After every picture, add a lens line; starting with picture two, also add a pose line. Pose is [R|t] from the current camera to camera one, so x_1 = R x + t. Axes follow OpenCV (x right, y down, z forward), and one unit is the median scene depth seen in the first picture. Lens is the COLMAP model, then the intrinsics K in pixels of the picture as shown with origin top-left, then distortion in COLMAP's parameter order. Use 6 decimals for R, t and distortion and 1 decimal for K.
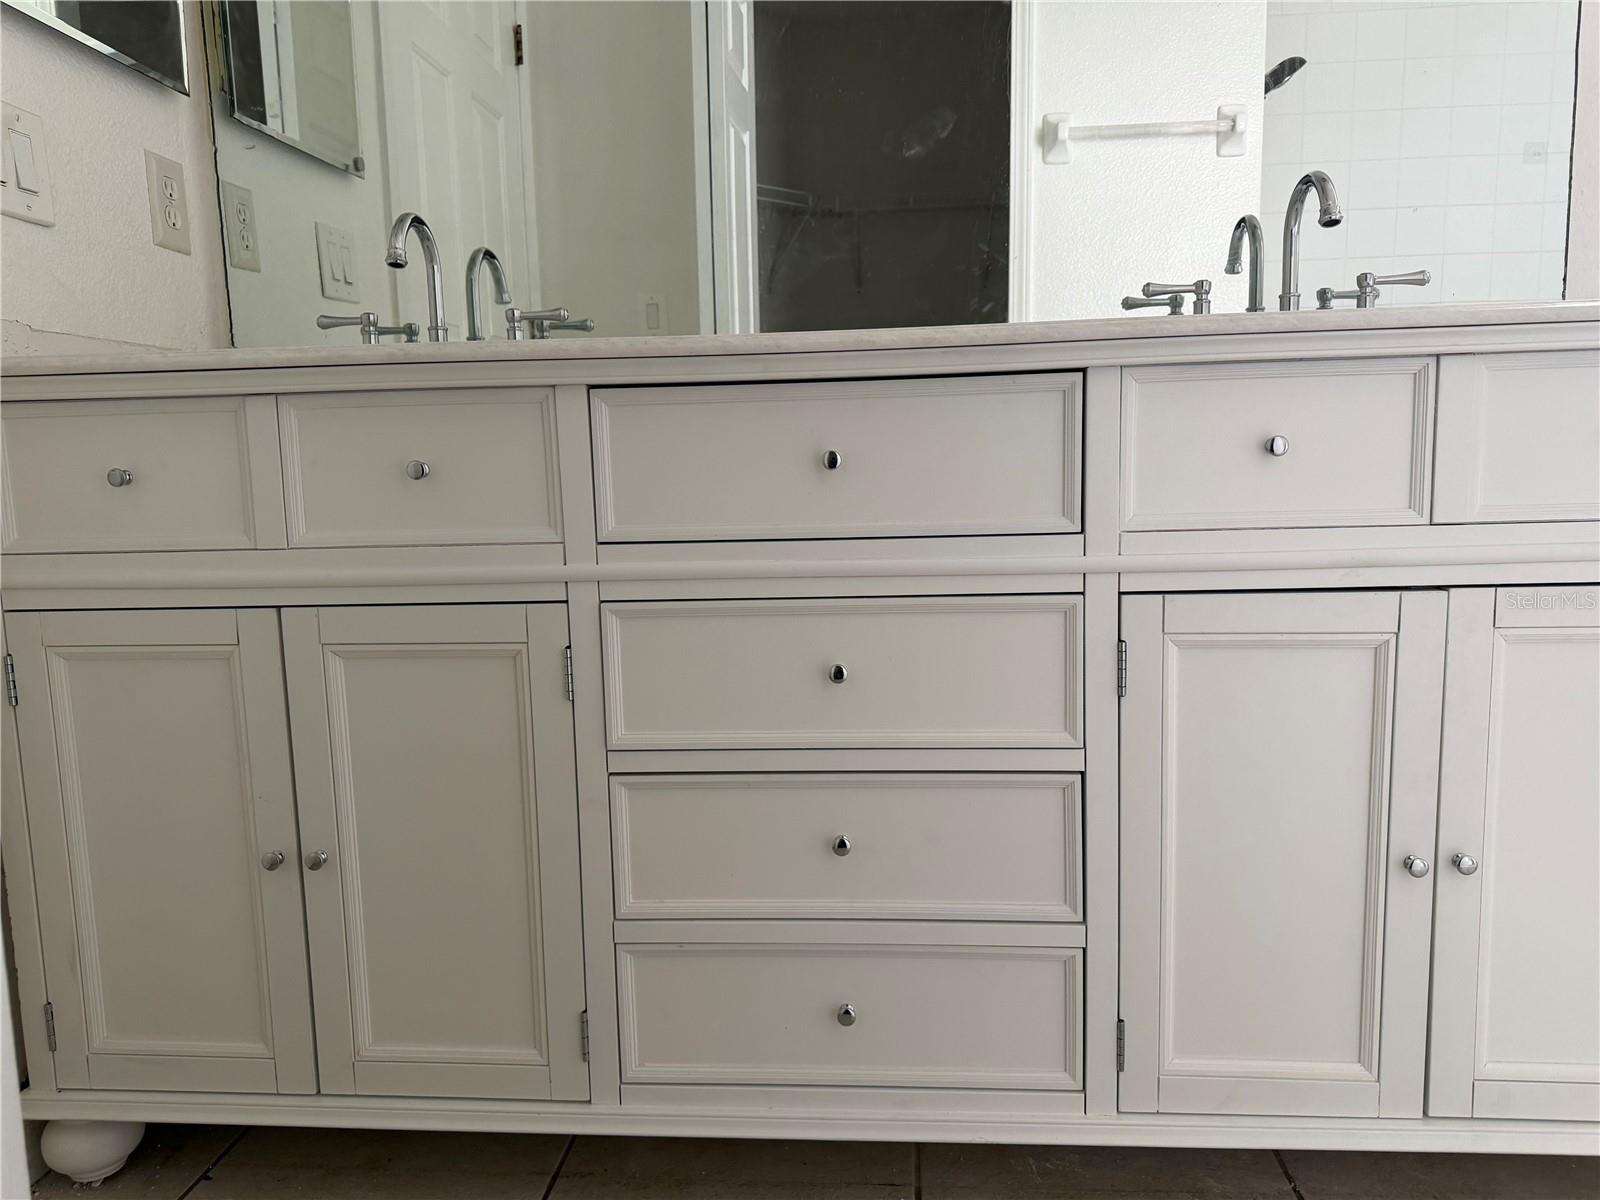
lens RADIAL K [[1135.9, 0, 806.7], [0, 1135.9, 604.7], [0, 0, 1]] dist [0.019477, -0.021466]
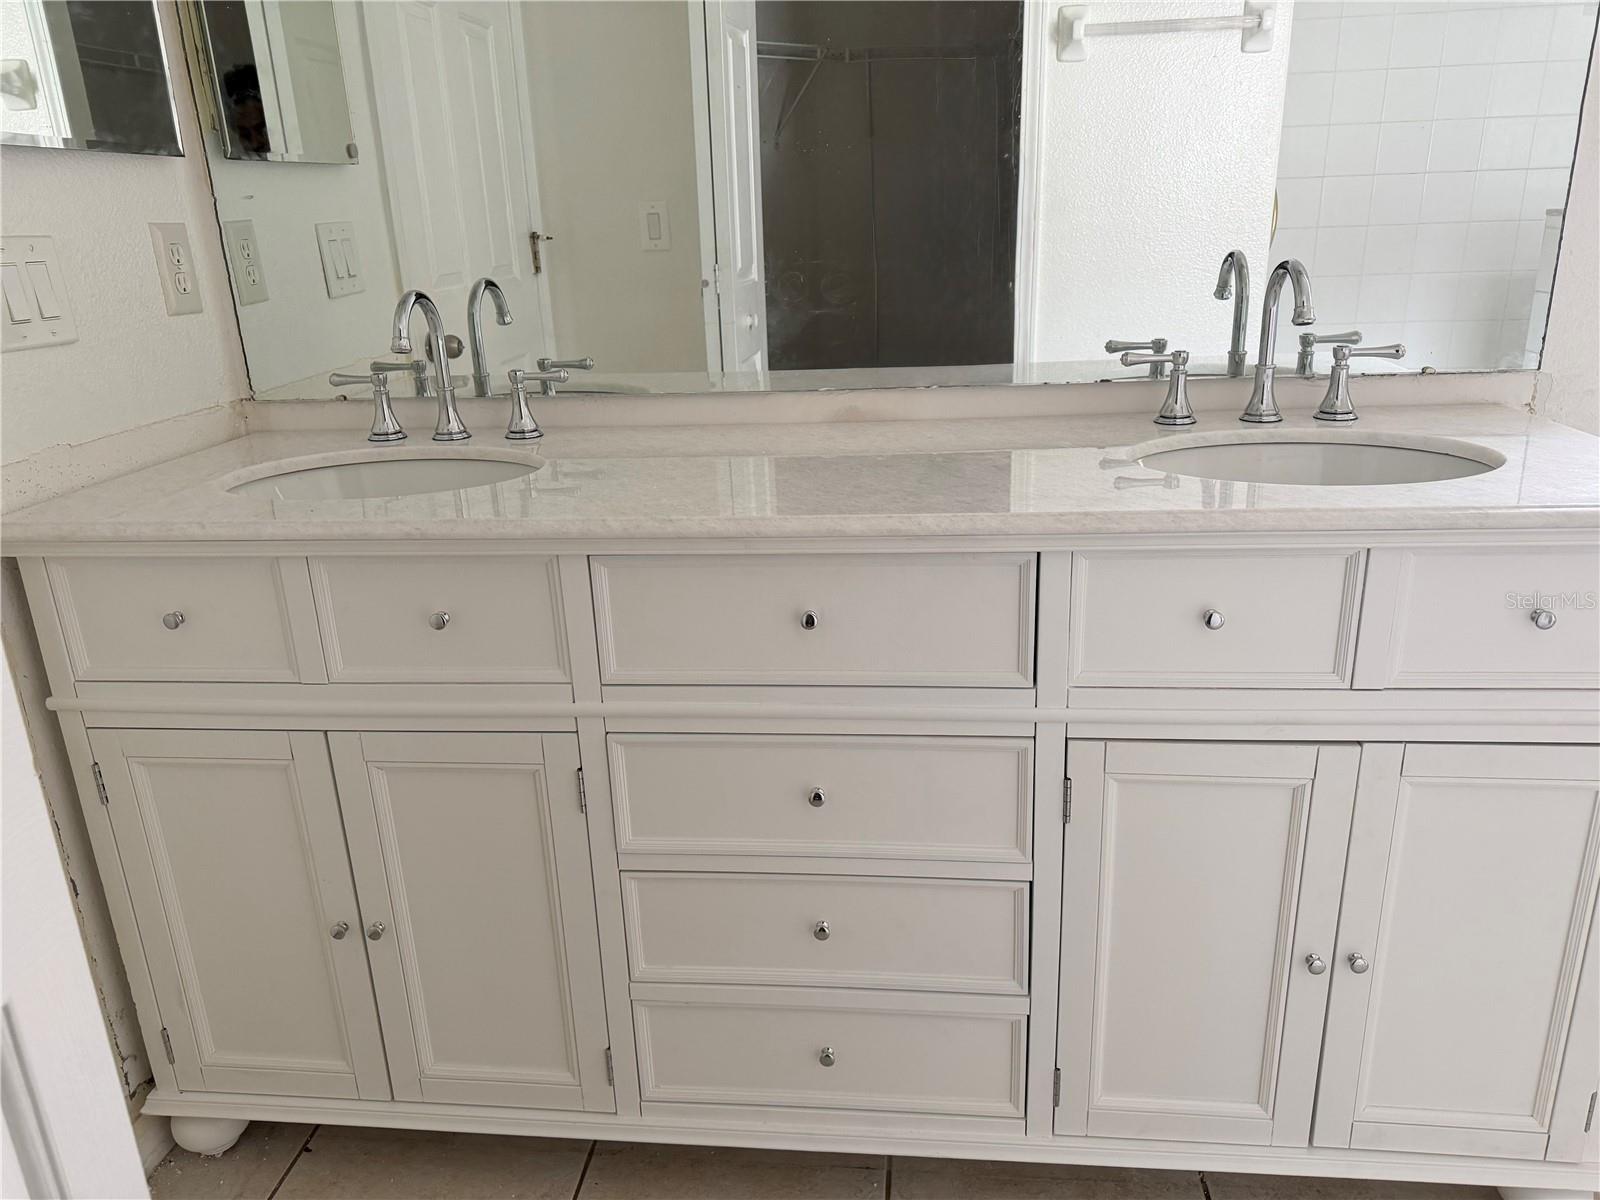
lens RADIAL K [[1135.9, 0, 795.5], [0, 1135.9, 597.7], [0, 0, 1]] dist [0.019477, -0.021466]
pose [[0.999553, -0.004027, -0.029625, 0.038514], [0.009760, 0.980555, 0.196001, -0.338657], [0.028260, -0.196203, 0.980156, -0.071756]]
